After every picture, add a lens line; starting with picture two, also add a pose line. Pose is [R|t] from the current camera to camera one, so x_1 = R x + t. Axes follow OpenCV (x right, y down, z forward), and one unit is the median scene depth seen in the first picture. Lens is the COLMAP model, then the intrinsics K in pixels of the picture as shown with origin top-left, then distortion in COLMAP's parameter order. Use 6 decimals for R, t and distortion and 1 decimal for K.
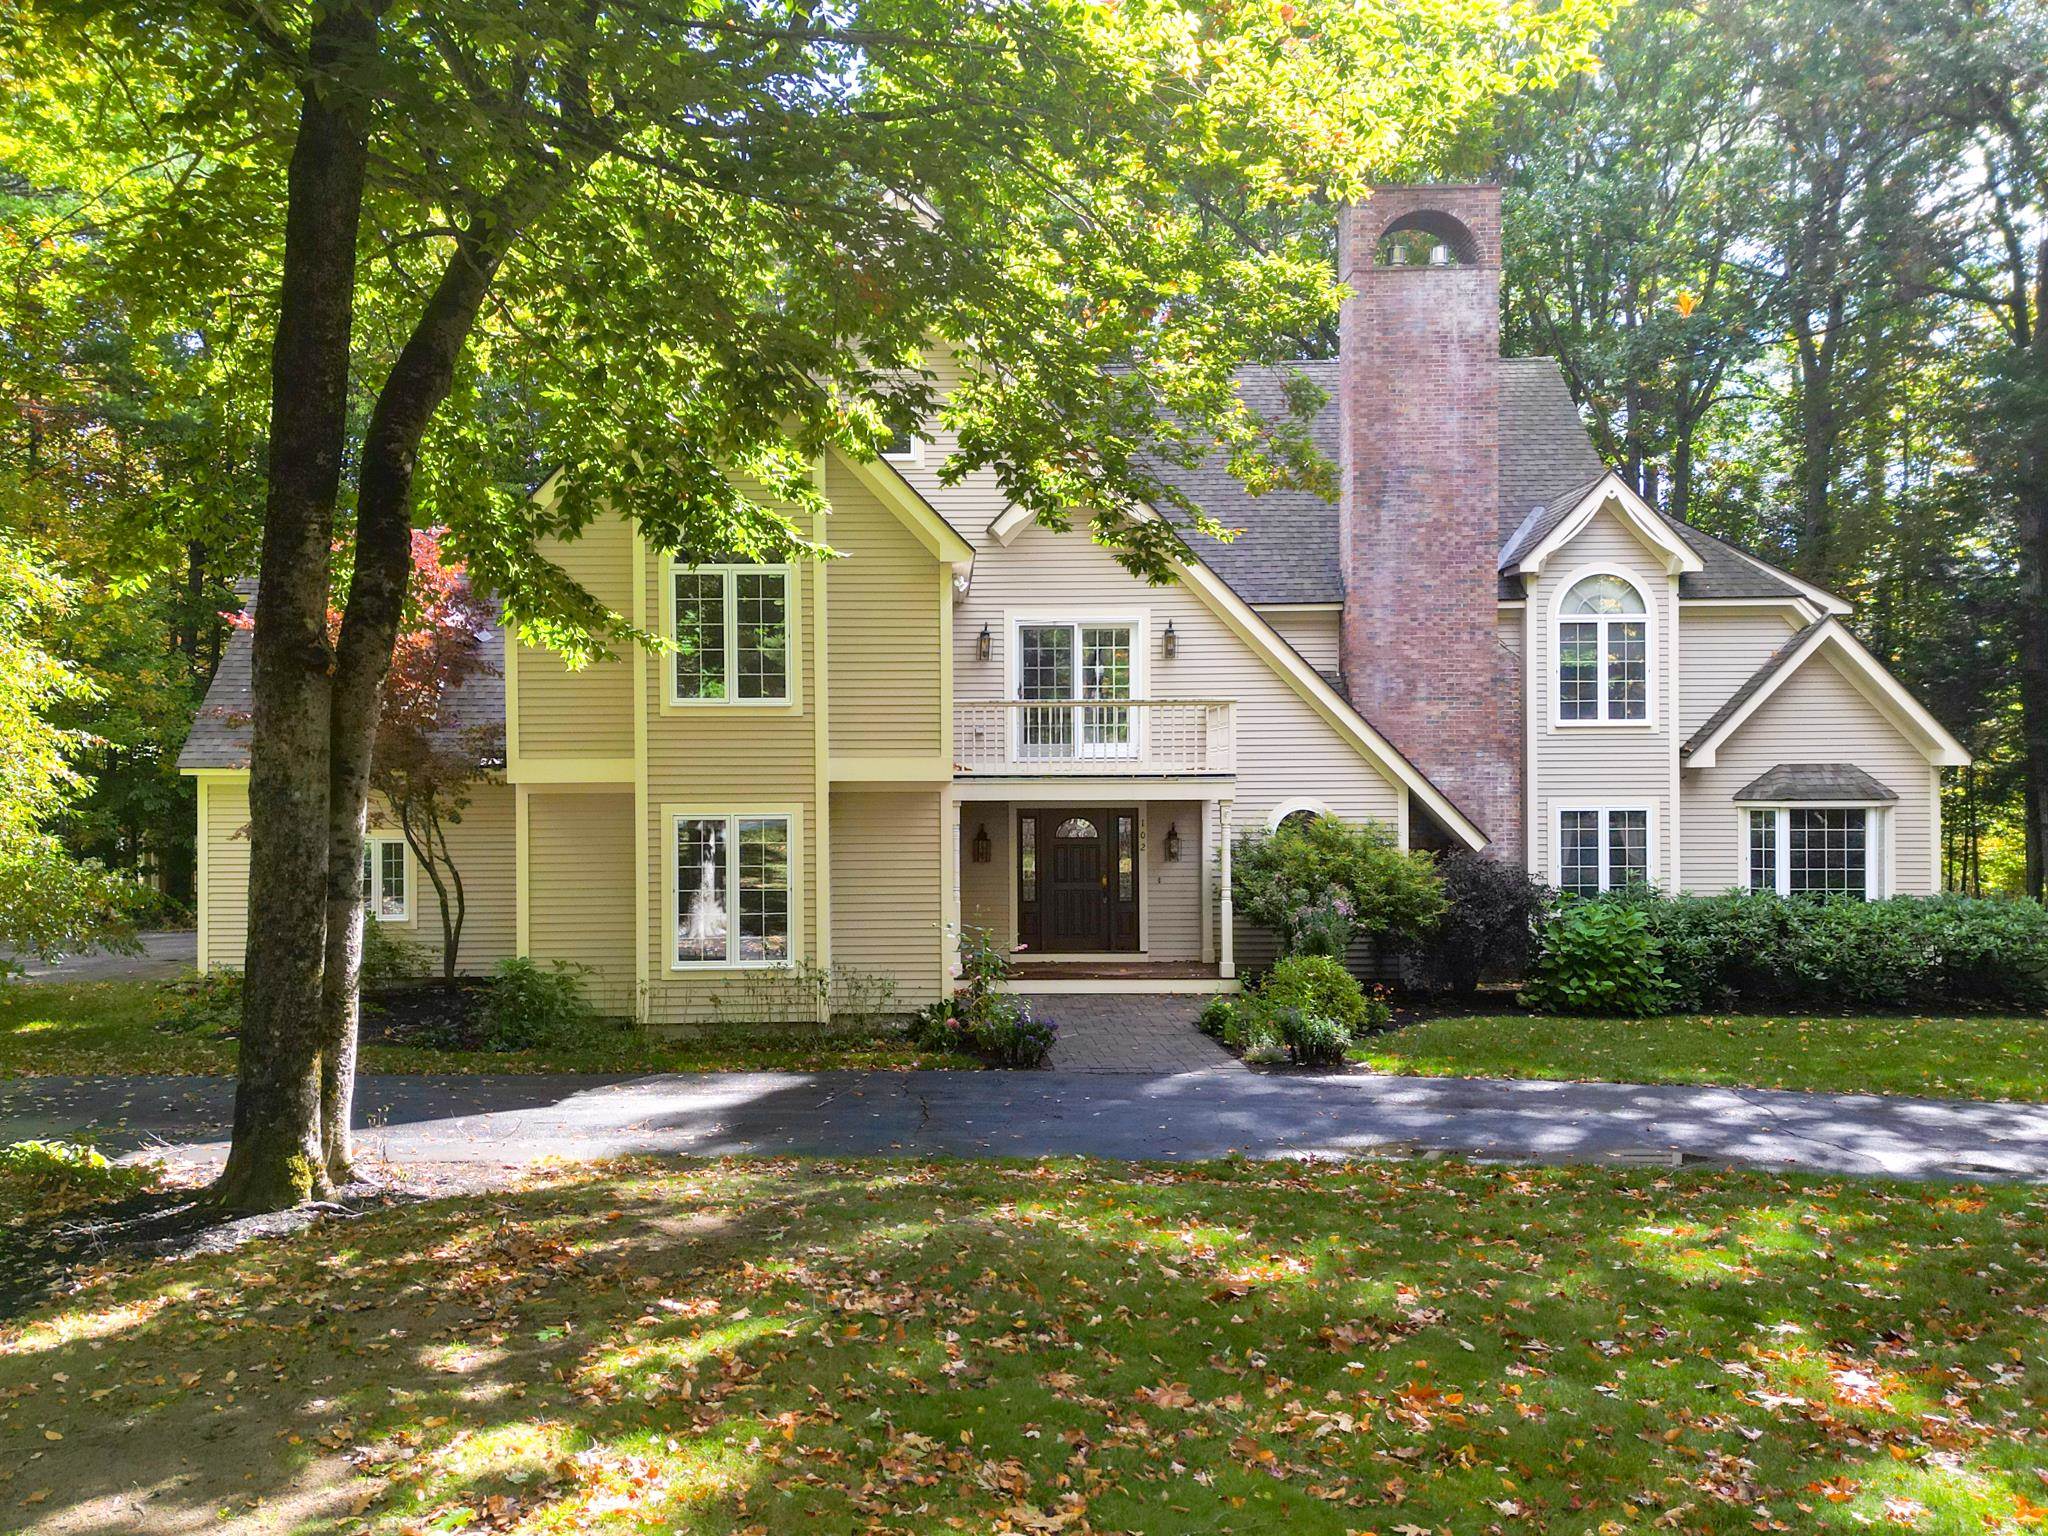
lens RADIAL K [[1445.2, 0, 1036.6], [0, 1445.2, 785.1], [0, 0, 1]] dist [0.108651, 0.000475]
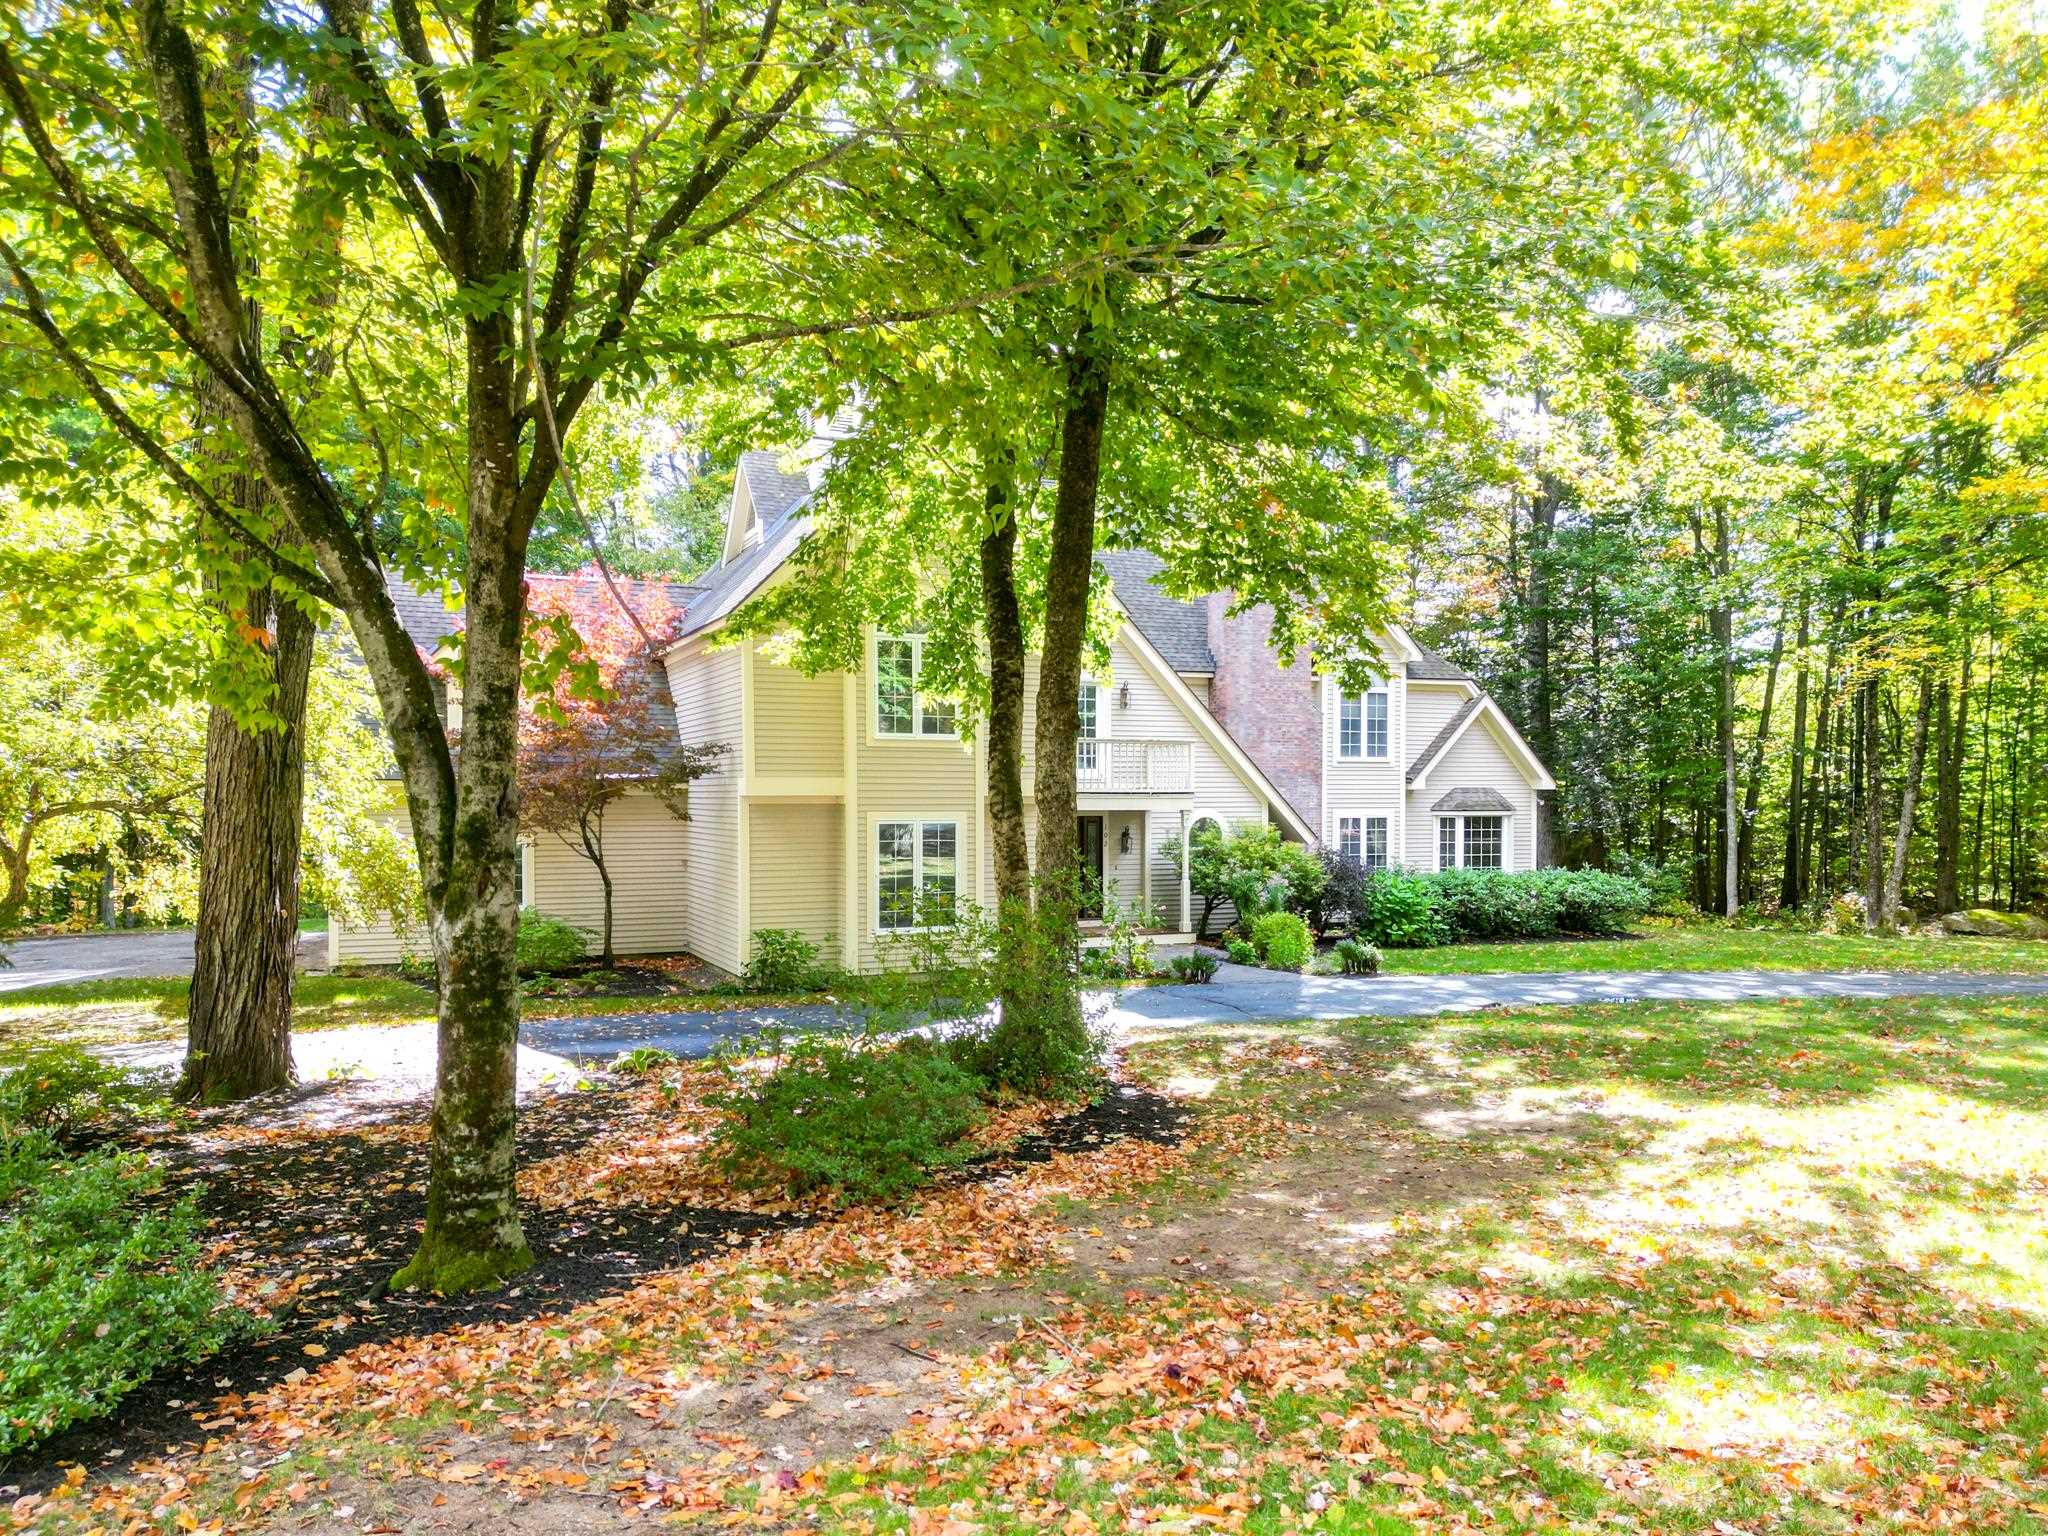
lens RADIAL K [[1445.2, 0, 1006.3], [0, 1445.2, 772.3], [0, 0, 1]] dist [0.108651, 0.000475]
pose [[0.923580, 0.011279, 0.383241, -0.527977], [-0.003915, 0.999792, -0.019991, 0.002507], [-0.383387, 0.016963, 0.923432, -0.236052]]
